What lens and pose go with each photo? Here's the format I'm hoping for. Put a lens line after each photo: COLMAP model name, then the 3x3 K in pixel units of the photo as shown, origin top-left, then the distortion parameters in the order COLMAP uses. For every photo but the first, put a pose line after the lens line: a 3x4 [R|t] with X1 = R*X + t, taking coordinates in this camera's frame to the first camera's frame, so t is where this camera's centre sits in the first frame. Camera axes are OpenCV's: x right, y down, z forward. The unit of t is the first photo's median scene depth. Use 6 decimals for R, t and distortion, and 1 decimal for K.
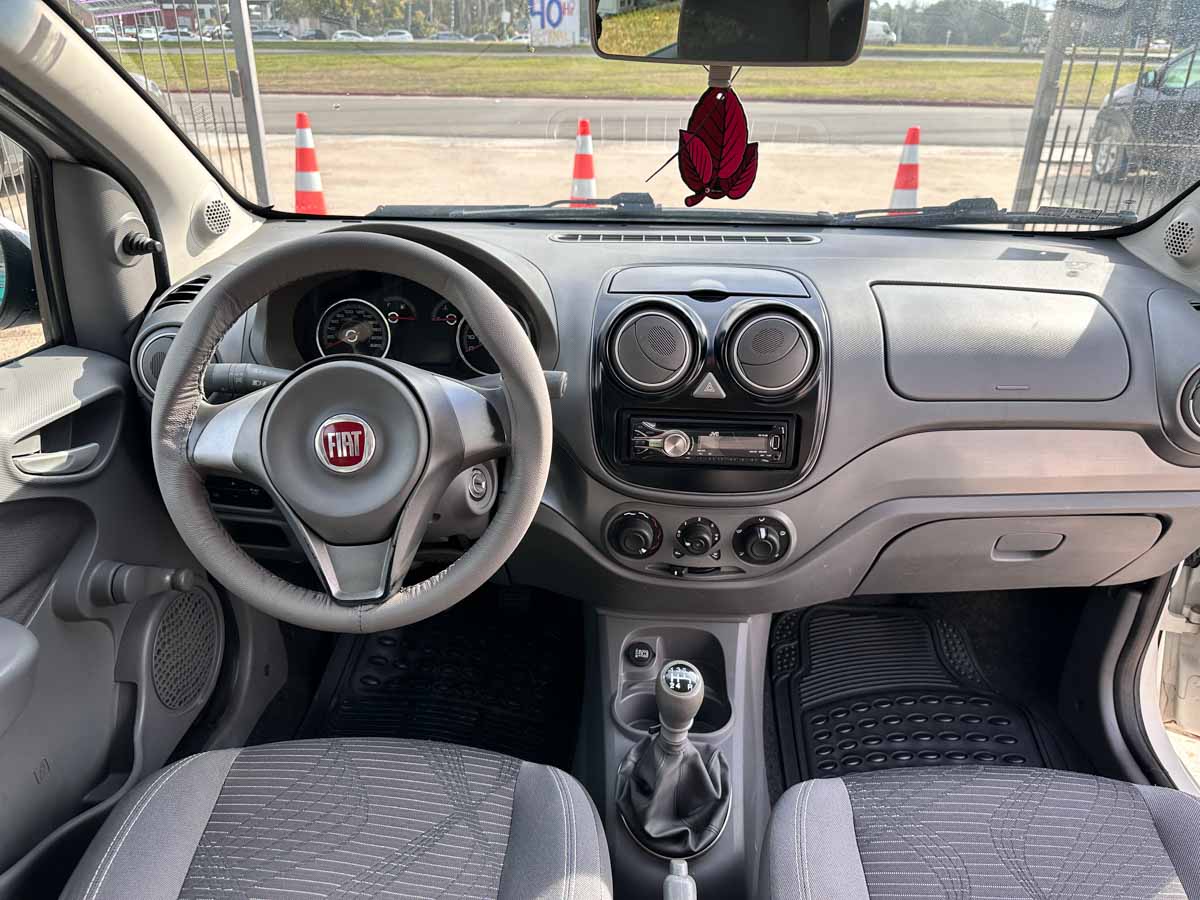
lens RADIAL K [[862.8, 0, 643.6], [0, 862.8, 423.8], [0, 0, 1]] dist [0.020948, -0.037431]
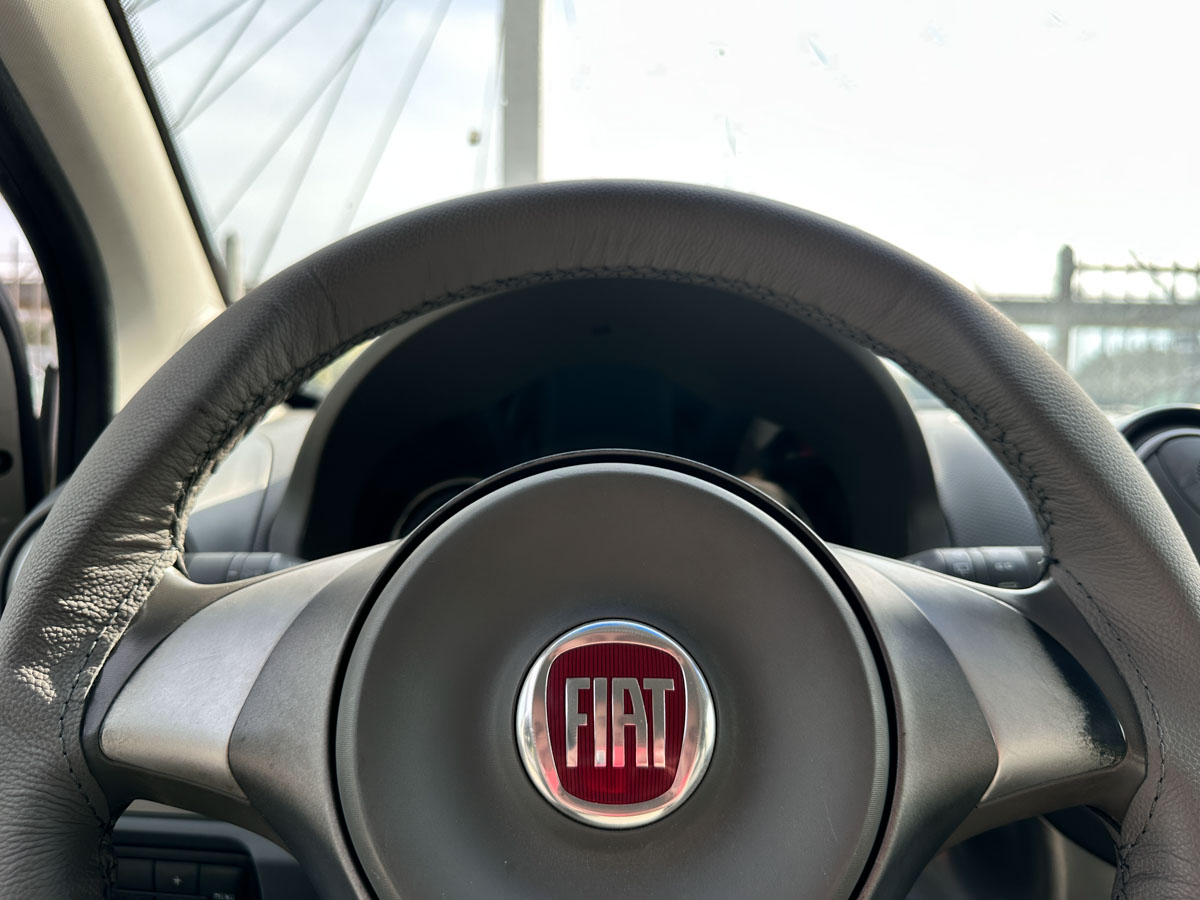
lens RADIAL K [[862.8, 0, 603.1], [0, 862.8, 454.8], [0, 0, 1]] dist [0.020948, -0.037431]
pose [[0.996984, 0.074991, -0.019979, -0.335032], [-0.077079, 0.926861, -0.367407, 0.045443], [-0.009035, 0.367839, 0.929846, 0.660824]]
